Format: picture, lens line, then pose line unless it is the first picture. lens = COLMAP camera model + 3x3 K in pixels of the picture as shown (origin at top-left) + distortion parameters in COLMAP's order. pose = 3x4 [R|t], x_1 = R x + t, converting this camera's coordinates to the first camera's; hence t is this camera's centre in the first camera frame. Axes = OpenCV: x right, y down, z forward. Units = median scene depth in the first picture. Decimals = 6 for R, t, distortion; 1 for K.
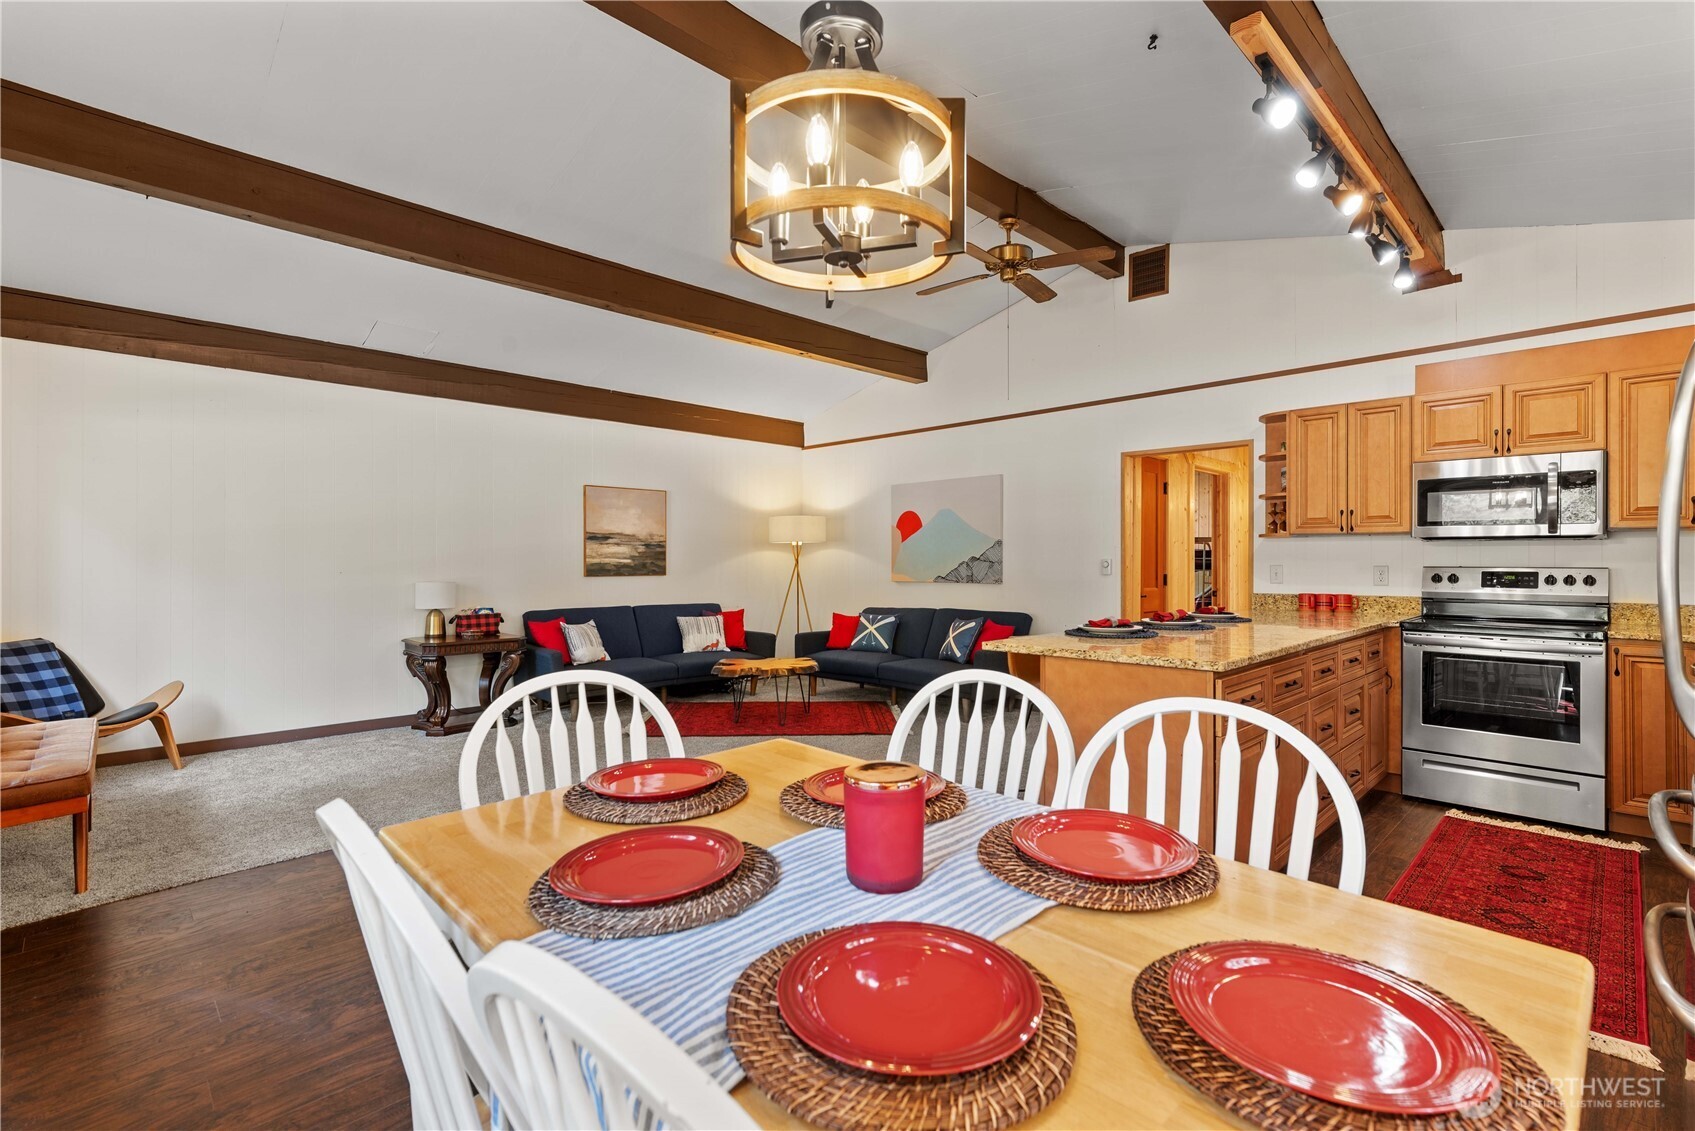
lens RADIAL K [[768.1, 0, 864.7], [0, 768.1, 561.2], [0, 0, 1]] dist [0.003089, 0.000503]
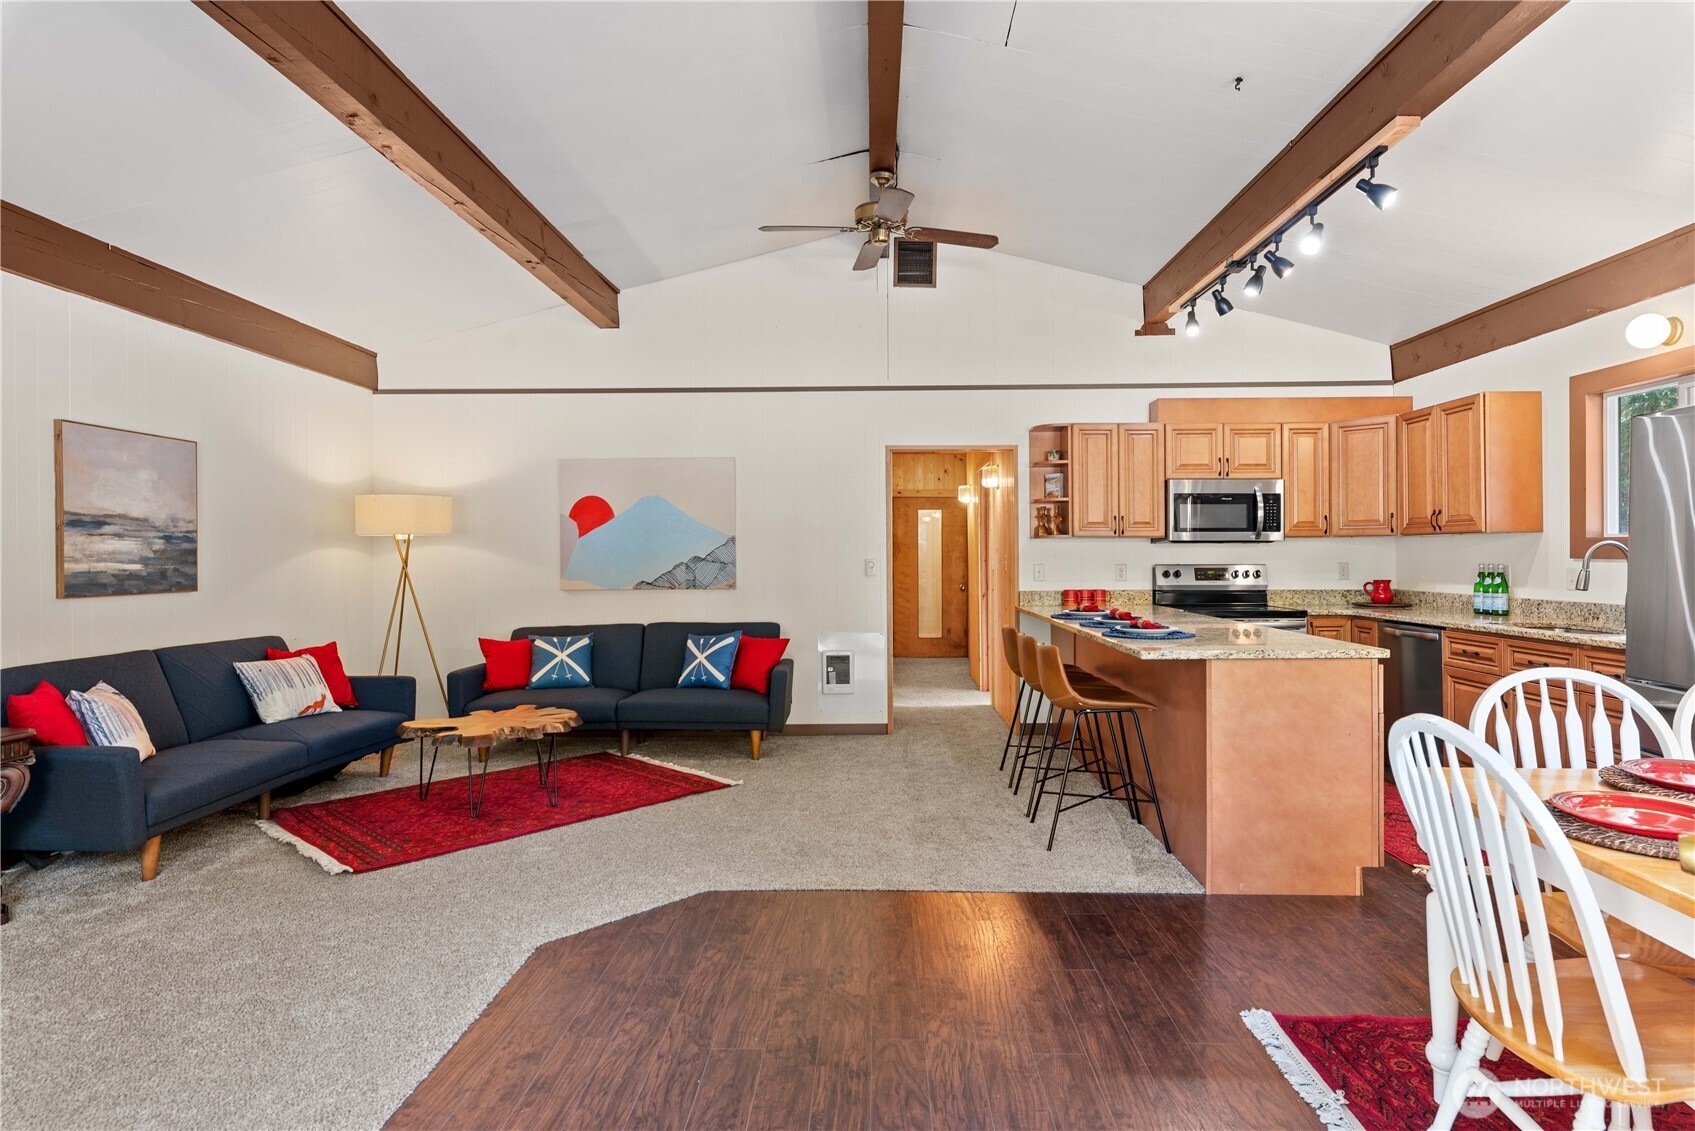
lens RADIAL K [[896.5, 0, 848.9], [0, 896.5, 549.7], [0, 0, 1]] dist [0.002697, 0.000263]
pose [[0.724714, 0.001483, 0.689049, -0.562940], [0.004564, 0.999965, -0.006953, -0.008341], [-0.689035, 0.008184, 0.724682, 0.295544]]
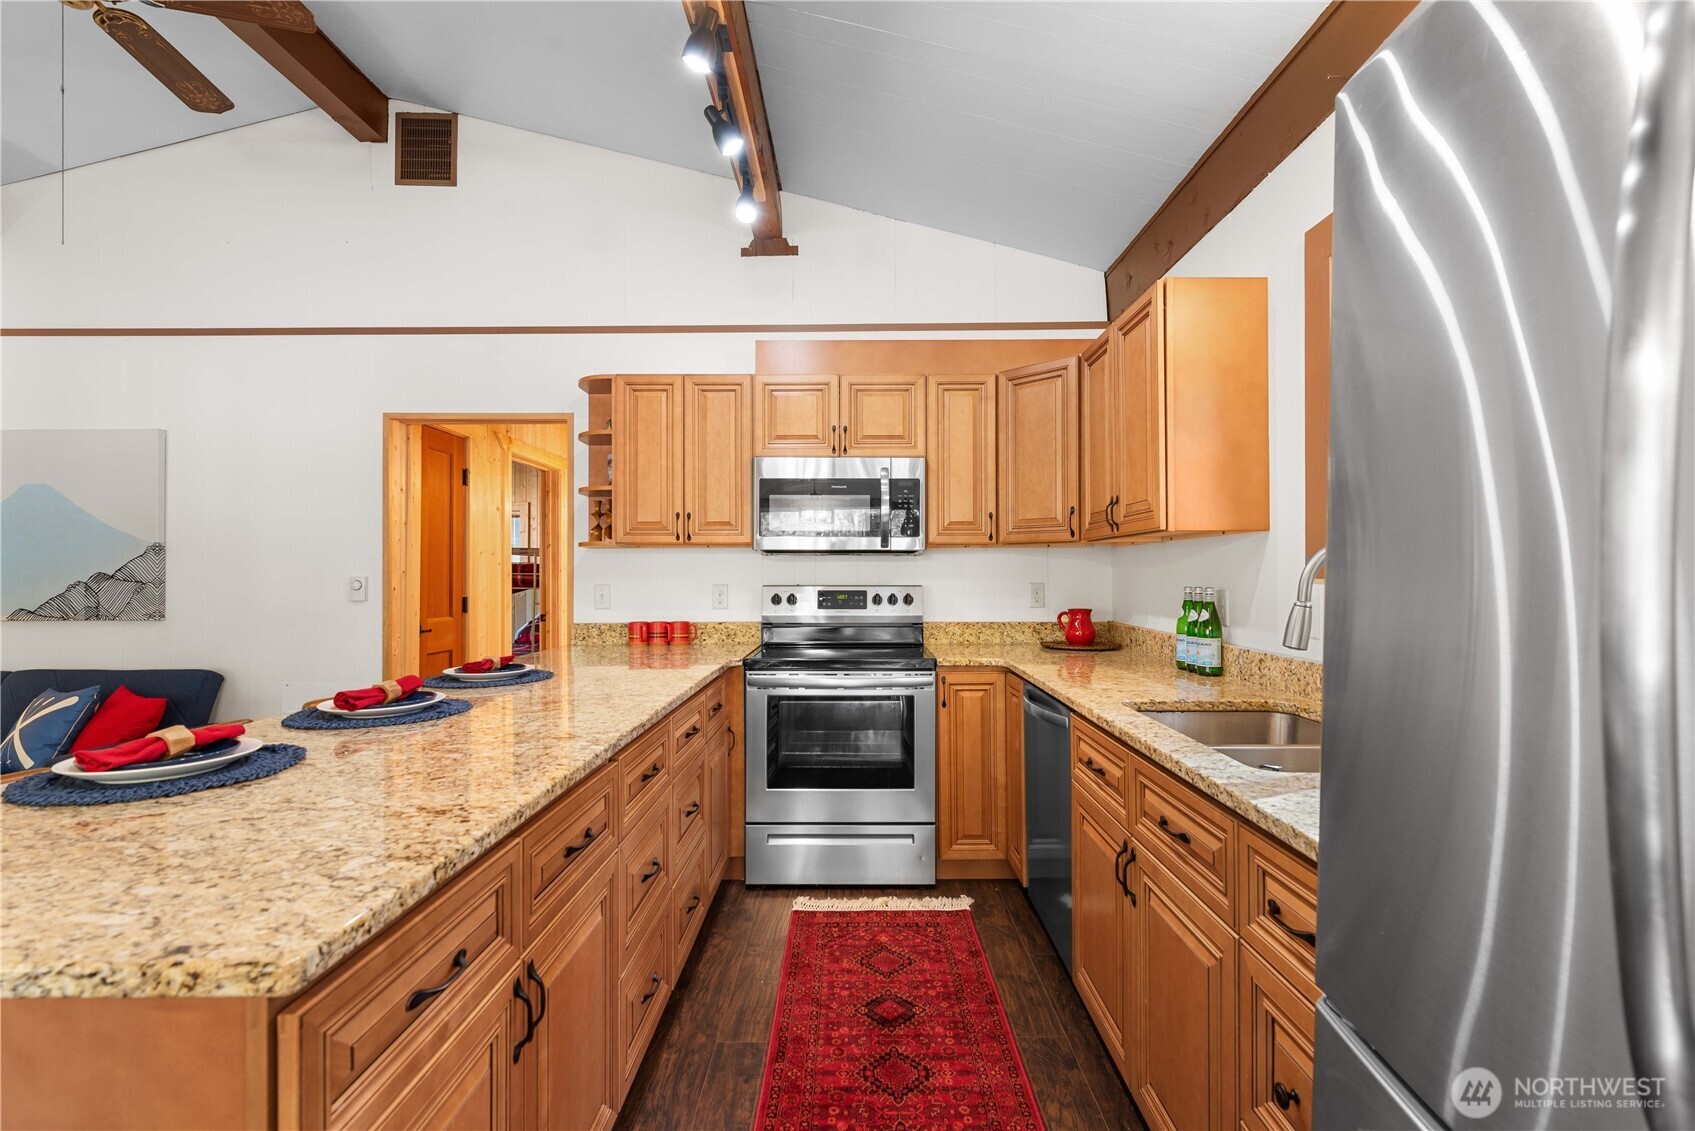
lens RADIAL K [[743.0, 0, 847.5], [0, 743.0, 565.5], [0, 0, 1]] dist [0.001336, -0.000023]
pose [[0.715415, 0.004935, 0.698683, 0.218166], [0.003127, 0.999942, -0.010264, -0.005772], [-0.698693, 0.009528, 0.715358, 0.342941]]
